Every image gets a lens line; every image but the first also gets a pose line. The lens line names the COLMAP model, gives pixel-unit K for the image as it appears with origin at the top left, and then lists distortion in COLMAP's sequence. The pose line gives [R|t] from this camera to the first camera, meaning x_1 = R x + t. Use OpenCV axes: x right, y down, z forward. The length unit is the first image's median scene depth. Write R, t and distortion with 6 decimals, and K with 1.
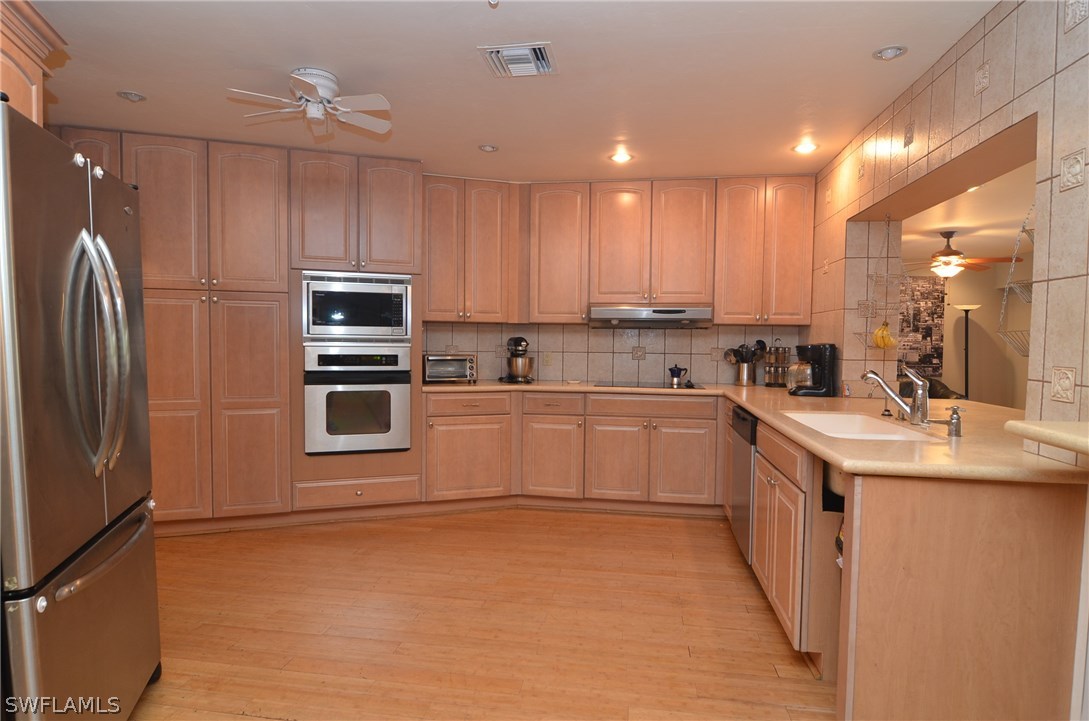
lens RADIAL K [[589.4, 0, 548.6], [0, 589.4, 366.4], [0, 0, 1]] dist [-0.012948, -0.001175]
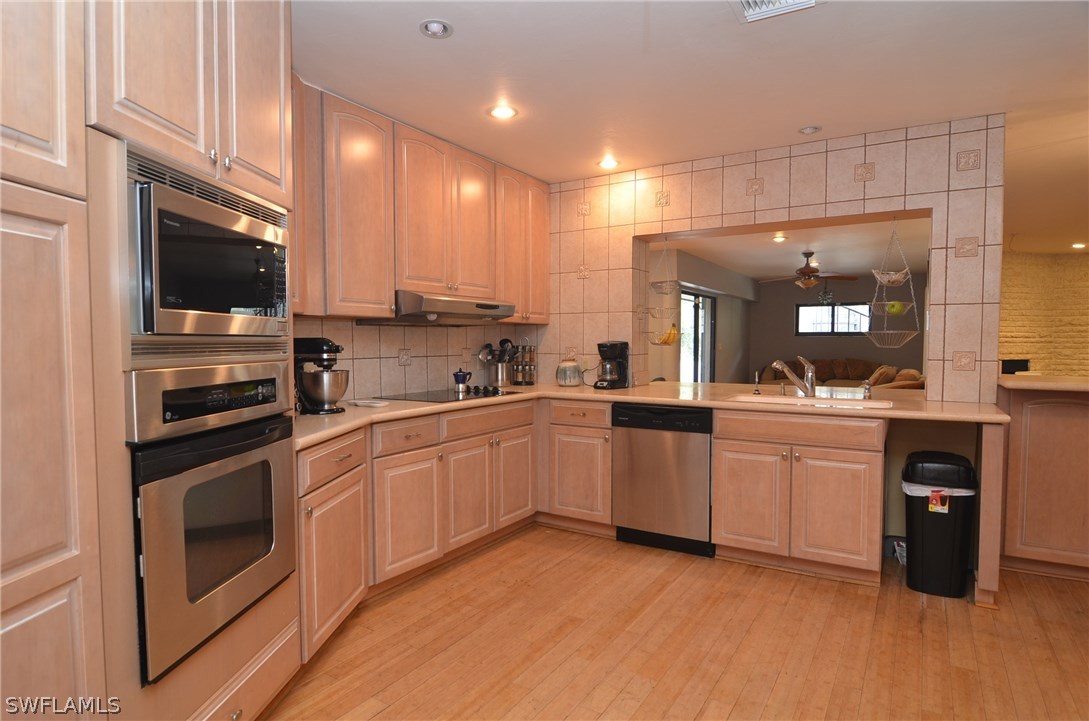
lens RADIAL K [[589.4, 0, 548.6], [0, 589.4, 366.4], [0, 0, 1]] dist [-0.012948, -0.001175]
pose [[0.411959, -0.052239, 0.909704, -0.590580], [0.047870, 0.998217, 0.035644, -0.035524], [-0.909944, 0.028864, 0.413725, 0.616295]]
